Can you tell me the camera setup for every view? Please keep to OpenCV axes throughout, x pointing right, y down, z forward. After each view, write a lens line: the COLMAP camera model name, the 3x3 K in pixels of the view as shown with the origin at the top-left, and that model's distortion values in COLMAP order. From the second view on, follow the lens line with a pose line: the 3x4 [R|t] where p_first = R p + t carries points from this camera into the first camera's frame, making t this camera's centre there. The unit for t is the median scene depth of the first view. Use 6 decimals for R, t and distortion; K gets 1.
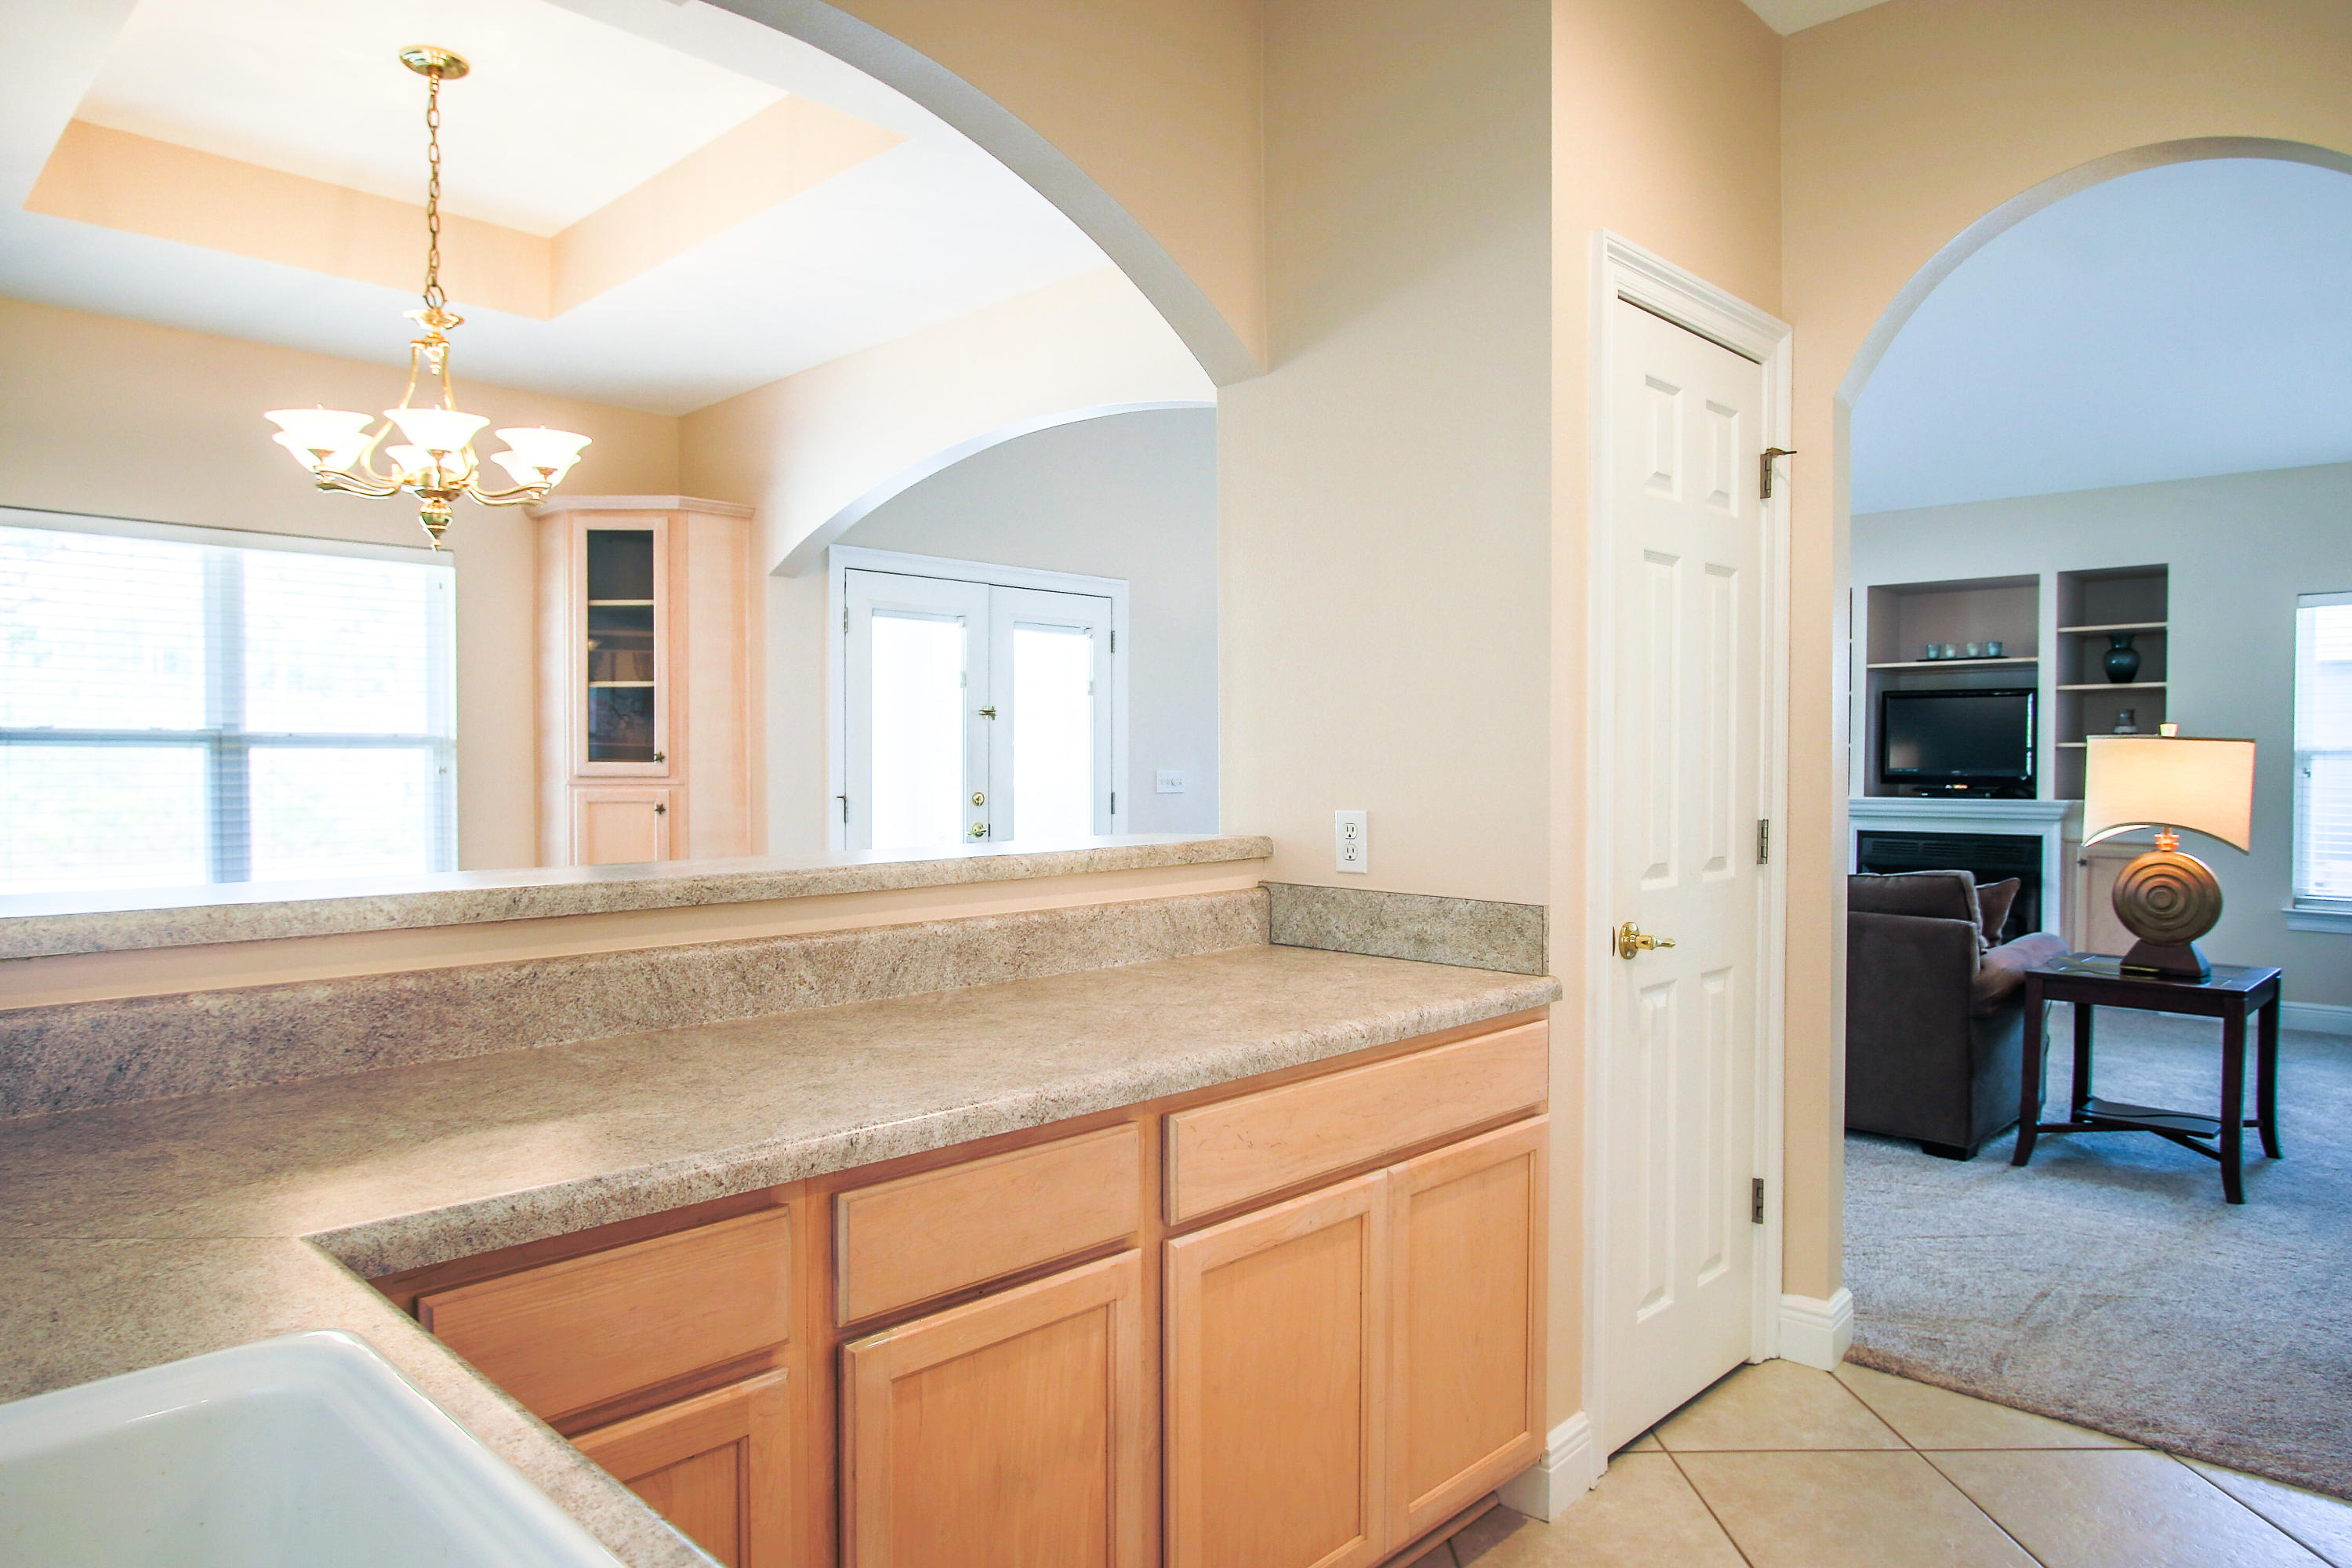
lens RADIAL K [[1460.6, 0, 1176.0], [0, 1460.6, 784.0], [0, 0, 1]] dist [-0.011996, -0.000228]
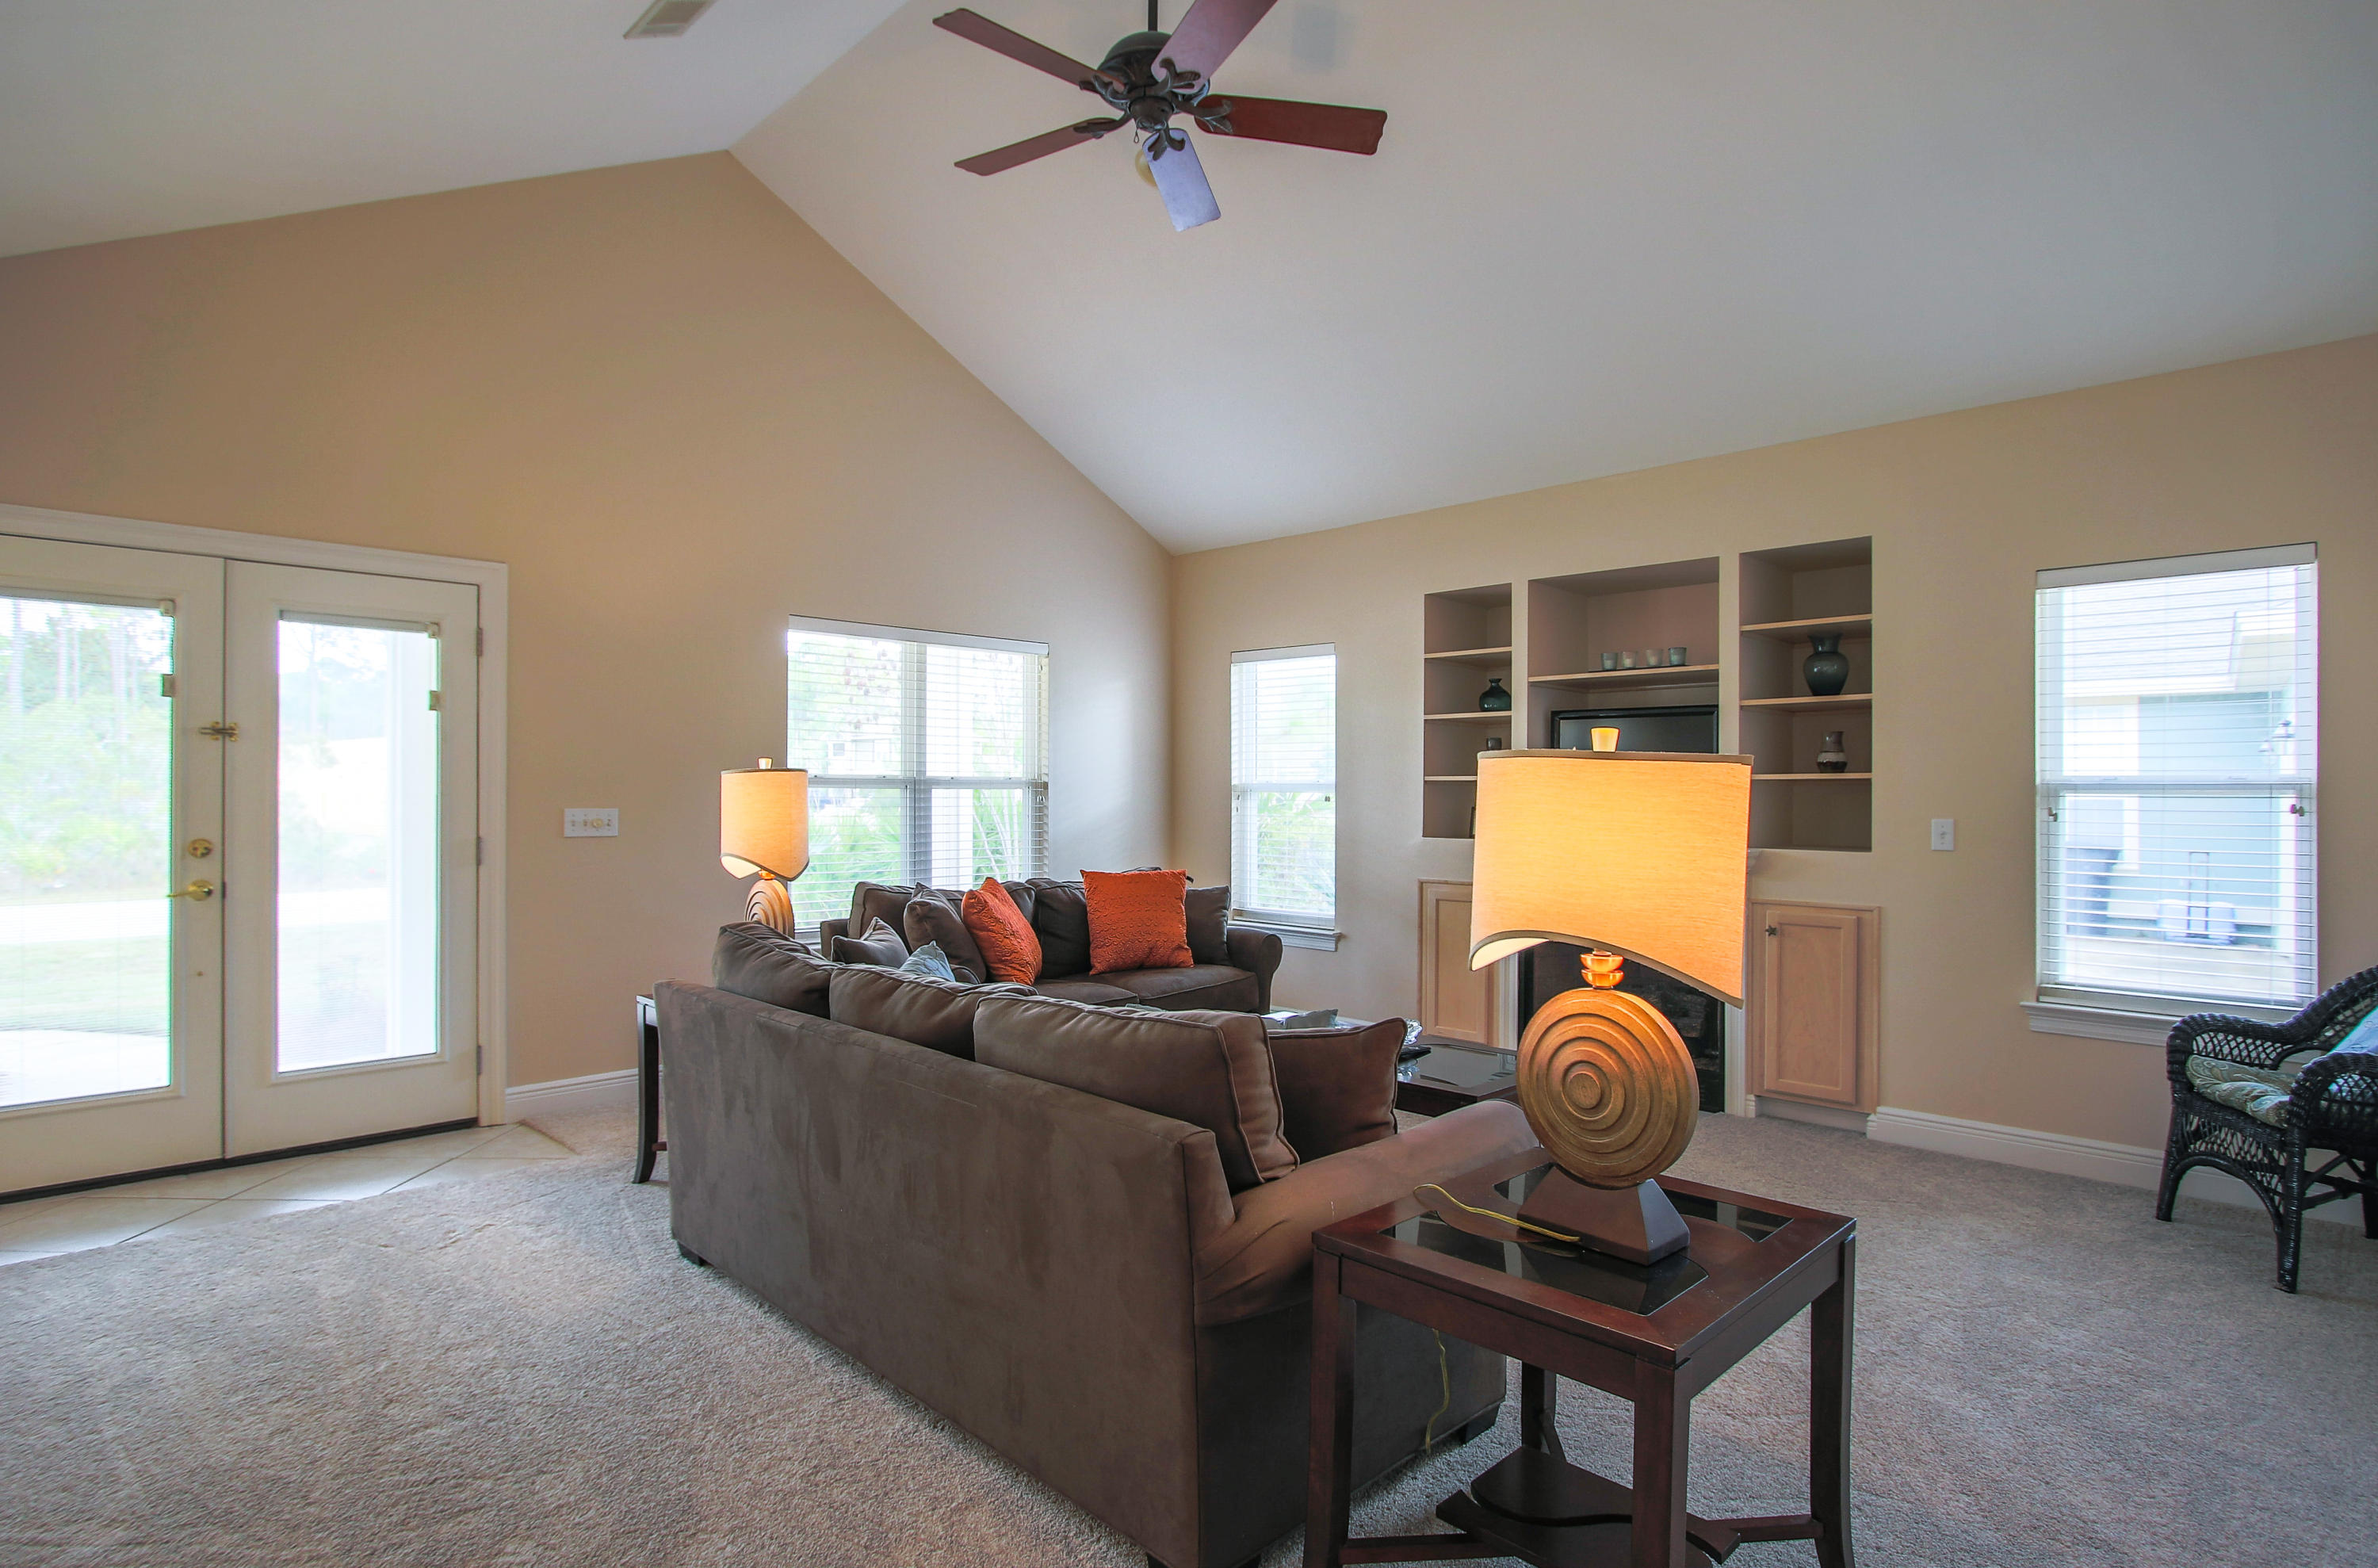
lens RADIAL K [[1235.3, 0, 1189.0], [0, 1235.3, 784.0], [0, 0, 1]] dist [-0.017319, 0.000982]
pose [[0.999859, 0.000986, -0.016759, 0.884133], [-0.001397, 0.999699, -0.024496, -0.018586], [0.016730, 0.024516, 0.999559, 0.936992]]
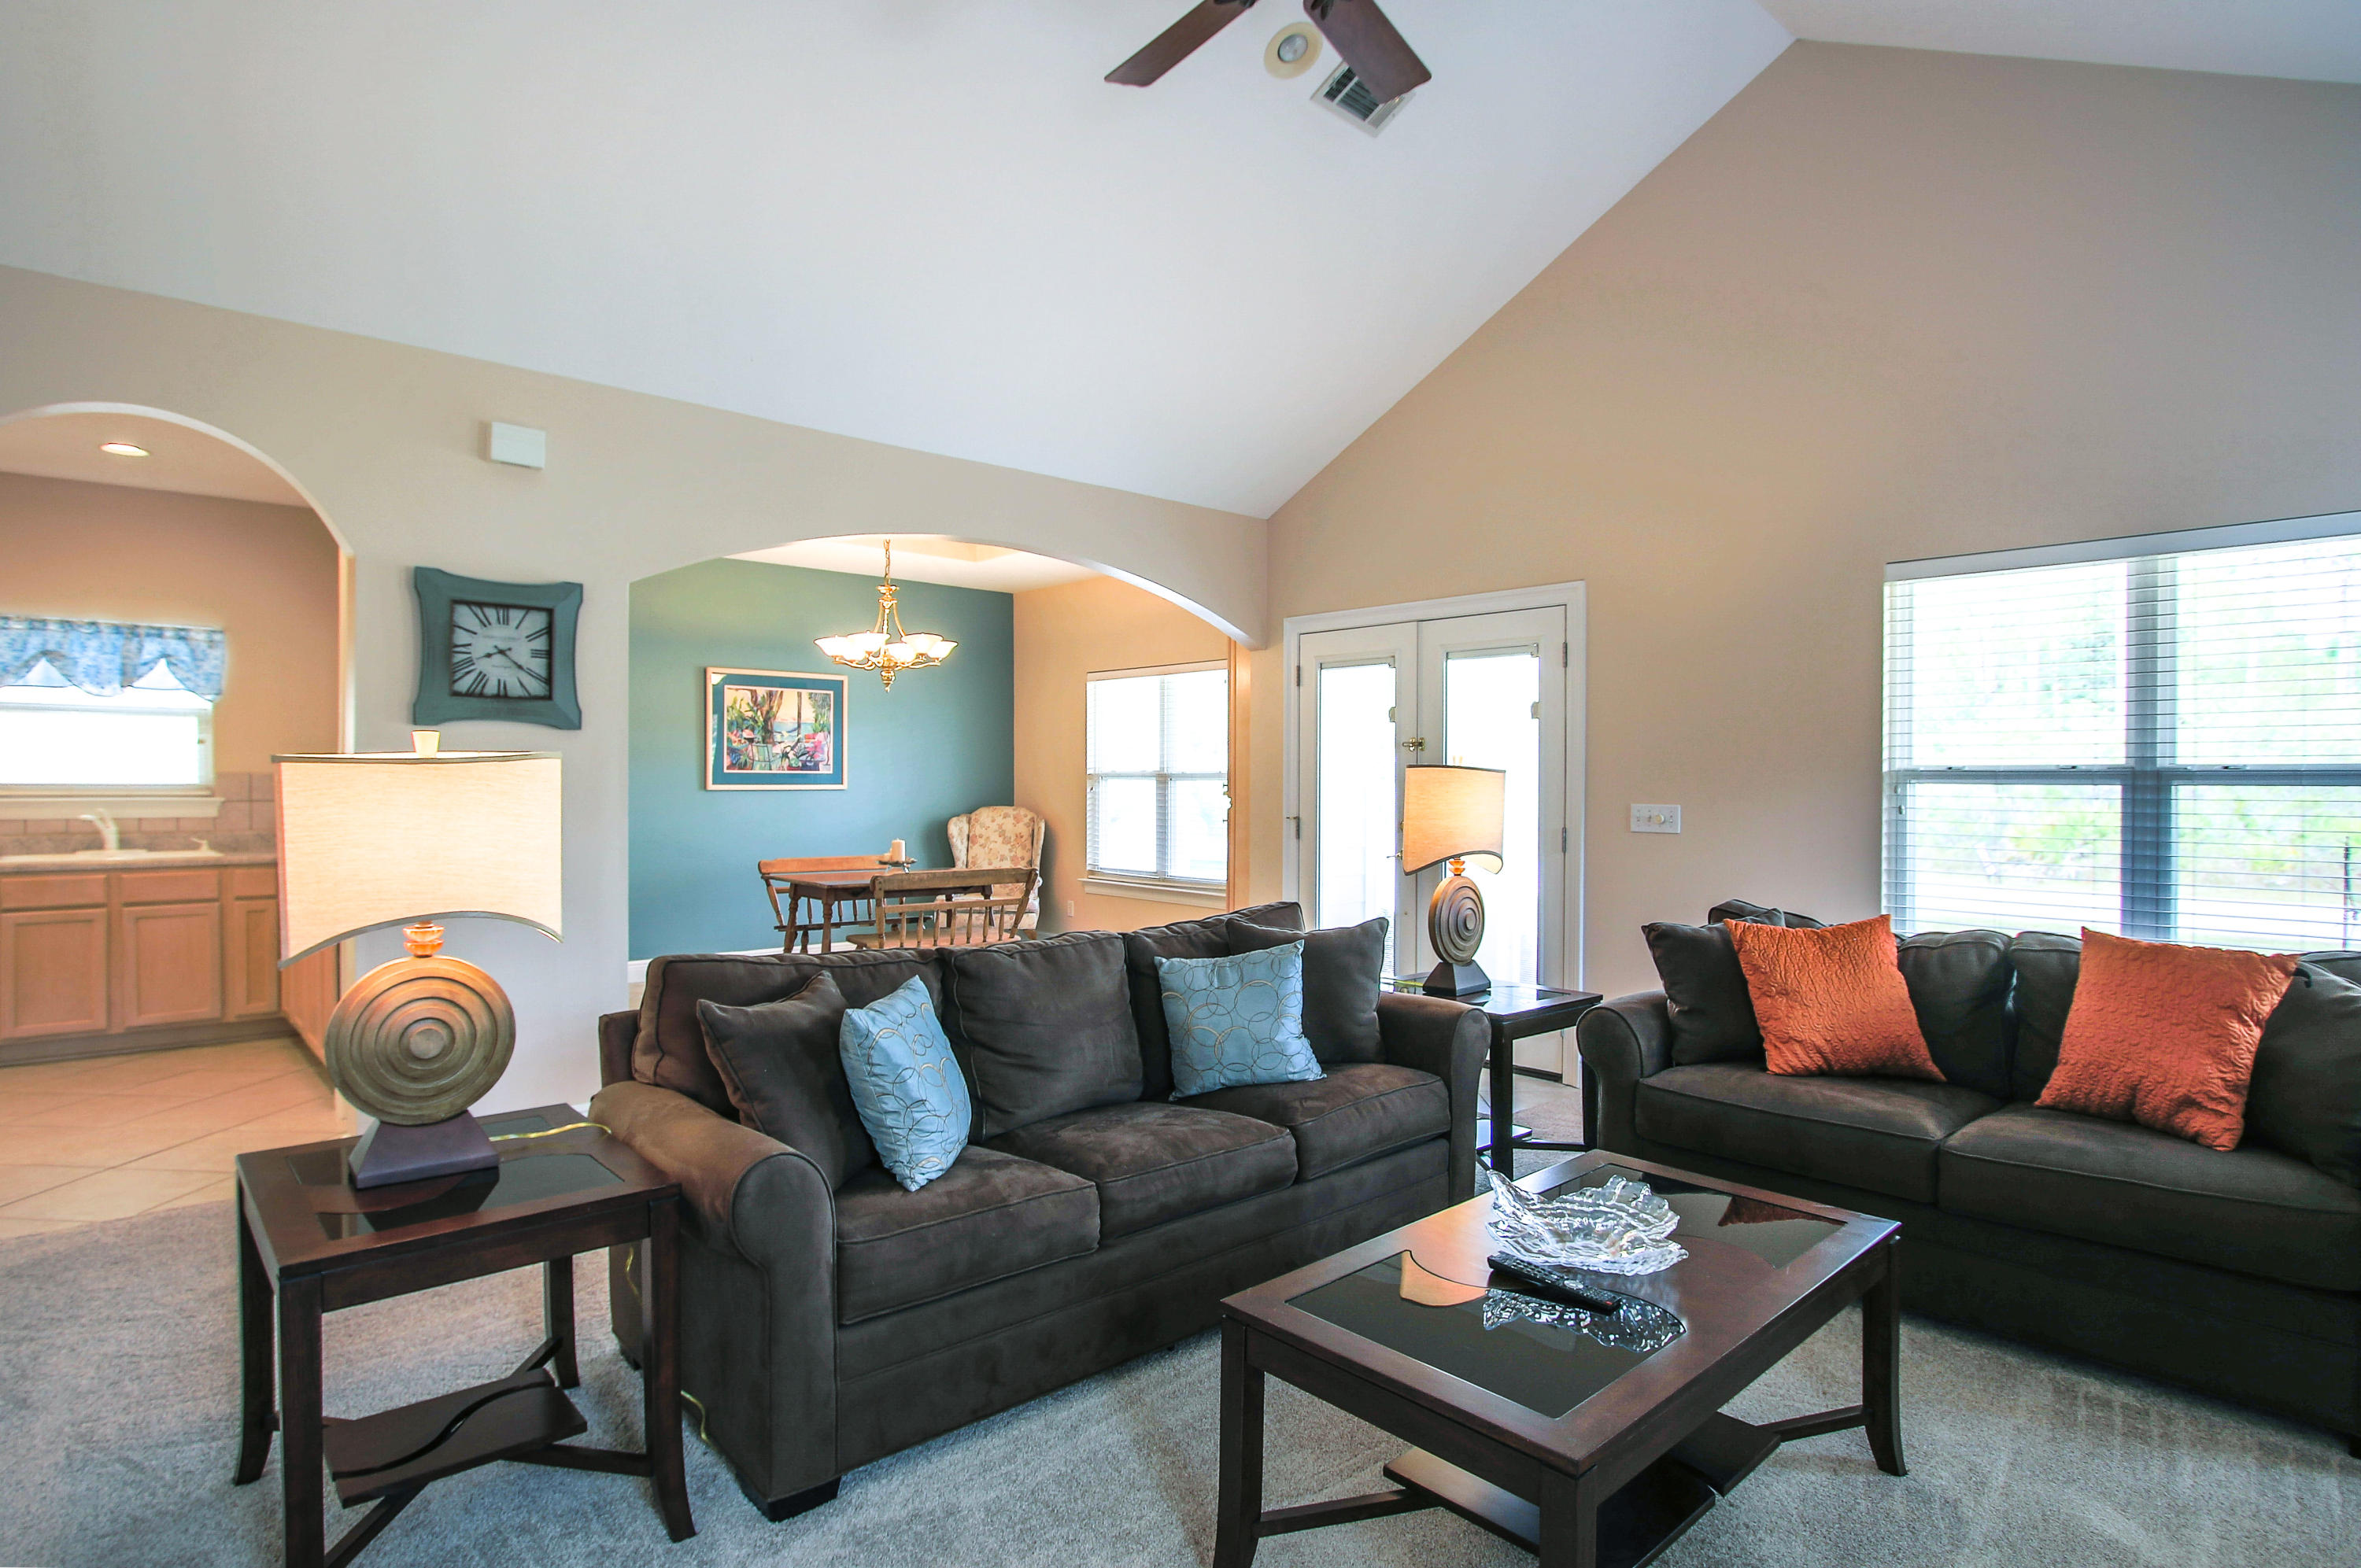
lens RADIAL K [[1208.1, 0, 1180.5], [0, 1208.1, 784.0], [0, 0, 1]] dist [-0.020025, 0.000293]
pose [[-0.061392, -0.001211, -0.998113, 1.781969], [-0.022357, 0.999750, 0.000162, -0.040195], [0.997863, 0.022325, -0.061404, 2.114251]]
